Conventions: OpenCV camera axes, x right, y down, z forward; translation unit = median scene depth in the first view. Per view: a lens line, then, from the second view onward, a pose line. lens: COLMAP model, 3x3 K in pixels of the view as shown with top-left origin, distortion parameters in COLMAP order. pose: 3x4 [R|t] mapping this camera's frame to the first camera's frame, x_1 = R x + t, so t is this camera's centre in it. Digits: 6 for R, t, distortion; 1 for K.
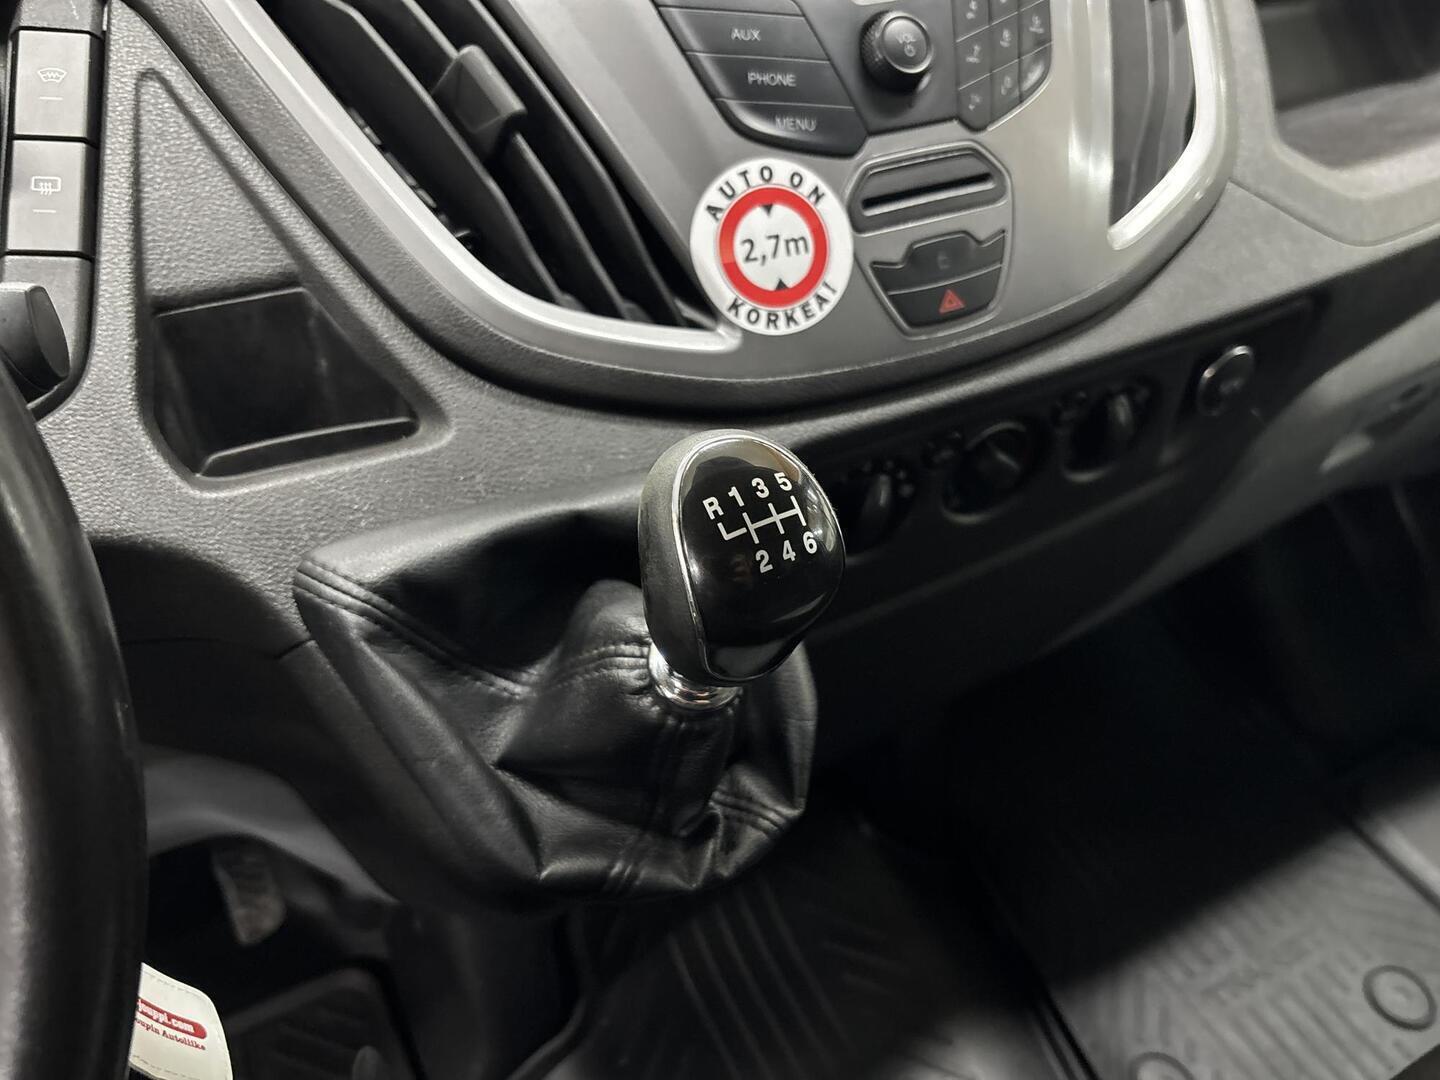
lens RADIAL K [[1141.0, 0, 732.6], [0, 1141.0, 551.6], [0, 0, 1]] dist [0.033724, -0.061270]
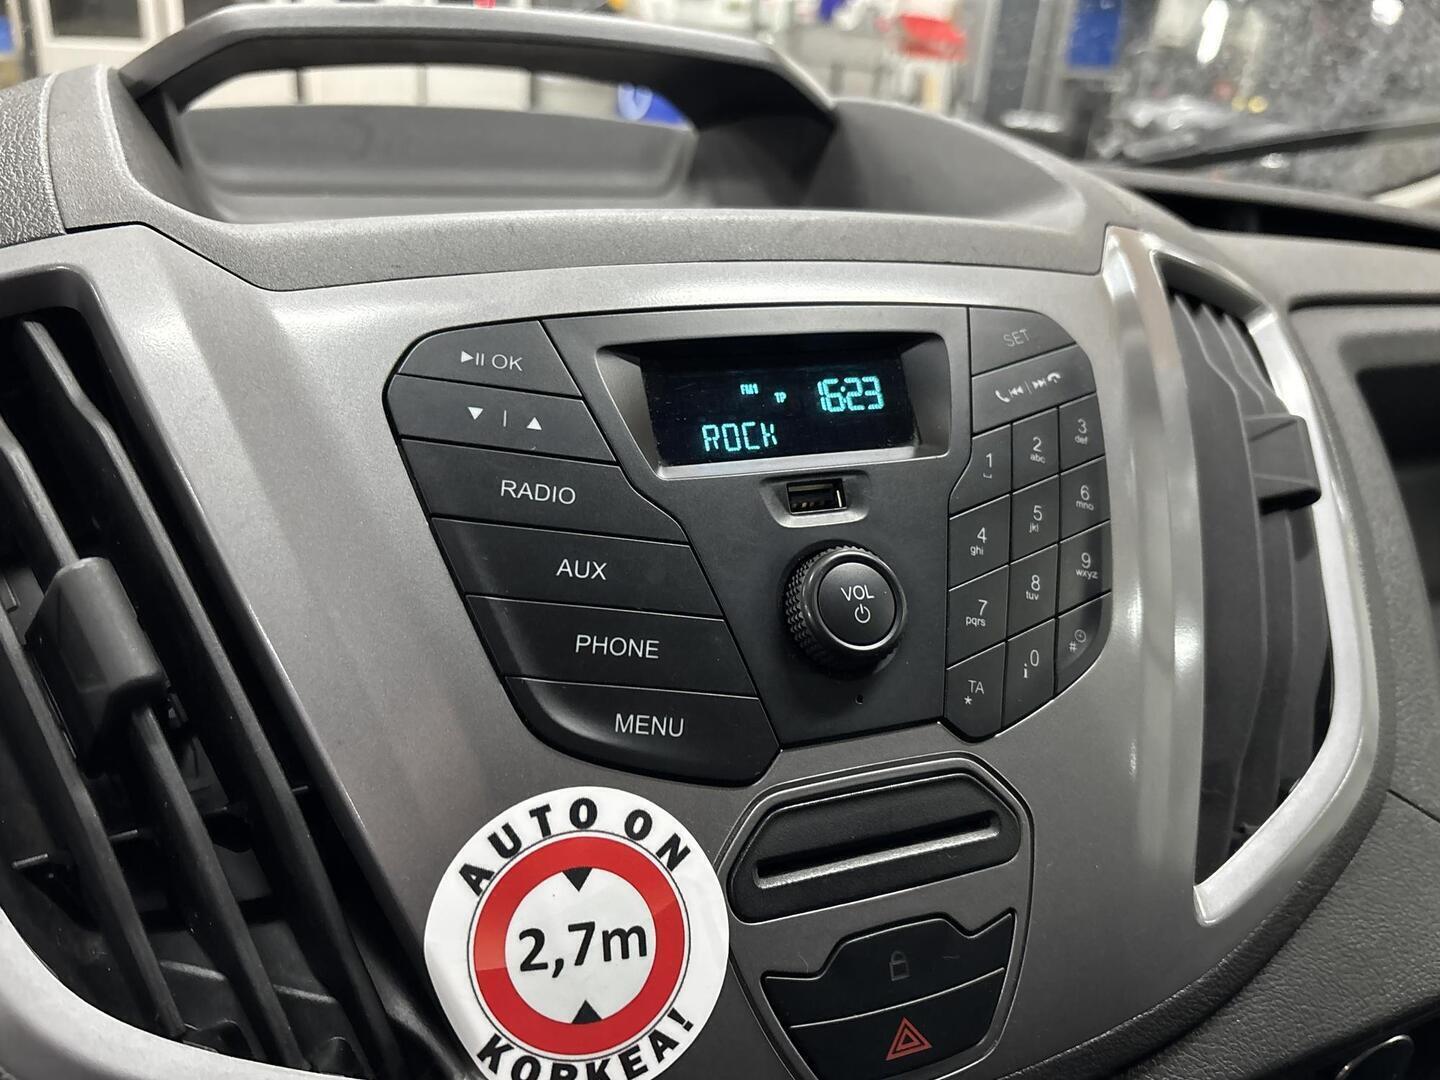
lens RADIAL K [[1141.0, 0, 722.4], [0, 1141.0, 543.6], [0, 0, 1]] dist [0.033724, -0.061270]
pose [[0.992168, 0.106587, -0.065127, 0.122933], [-0.119487, 0.961835, -0.246163, -0.335398], [0.036403, 0.252017, 0.967038, 0.437878]]
